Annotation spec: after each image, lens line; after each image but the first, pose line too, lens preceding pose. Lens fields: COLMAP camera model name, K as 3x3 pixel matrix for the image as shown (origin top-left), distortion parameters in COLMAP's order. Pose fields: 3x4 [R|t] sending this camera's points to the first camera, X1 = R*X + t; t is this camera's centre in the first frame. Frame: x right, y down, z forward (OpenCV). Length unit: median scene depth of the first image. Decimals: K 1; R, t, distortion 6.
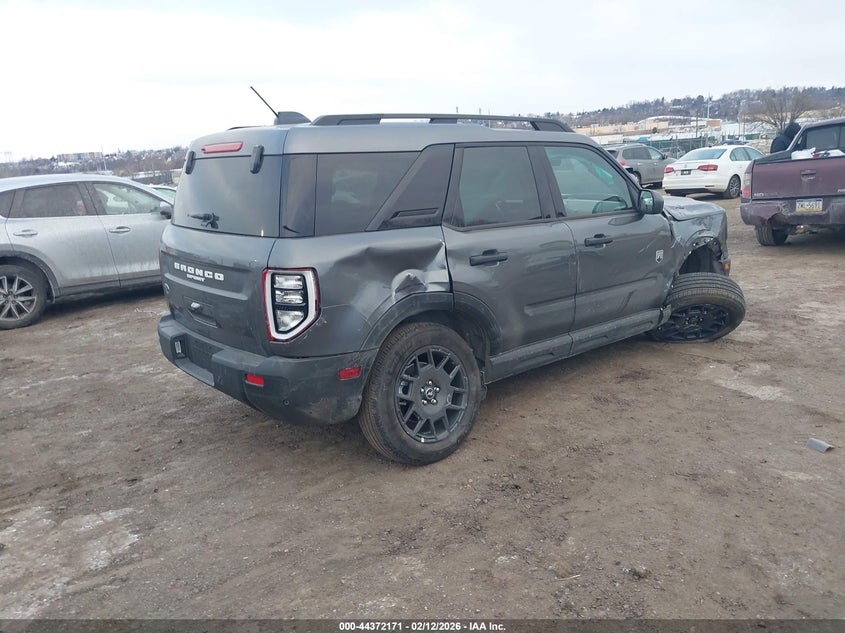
lens RADIAL K [[658.4, 0, 420.4], [0, 658.4, 337.1], [0, 0, 1]] dist [0.002320, -0.000436]
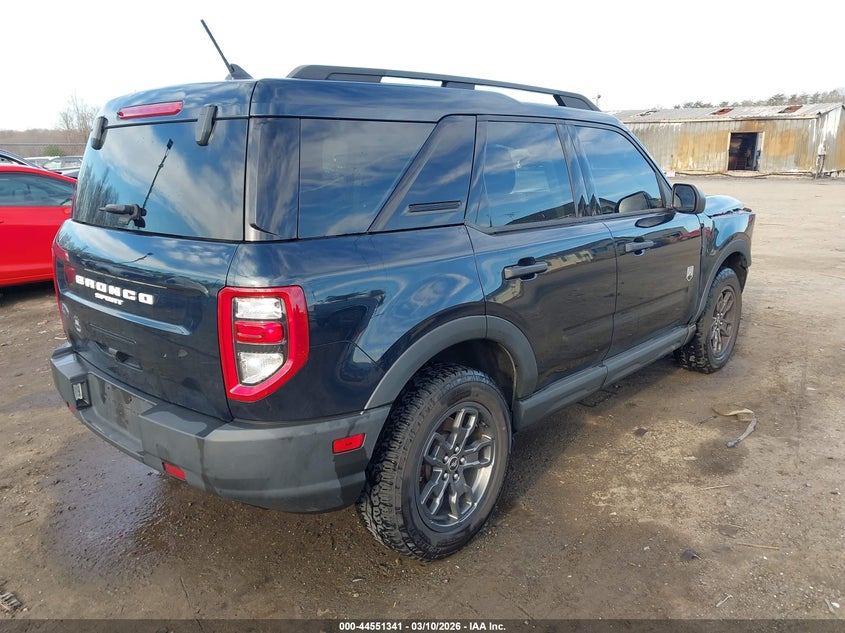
lens RADIAL K [[672.5, 0, 422.5], [0, 672.5, 316.5], [0, 0, 1]] dist [0.001340, -0.007264]
pose [[0.992332, -0.008531, 0.123306, -0.105030], [0.012351, 0.999466, -0.030255, -0.046635], [-0.122982, 0.031546, 0.991907, 0.270896]]
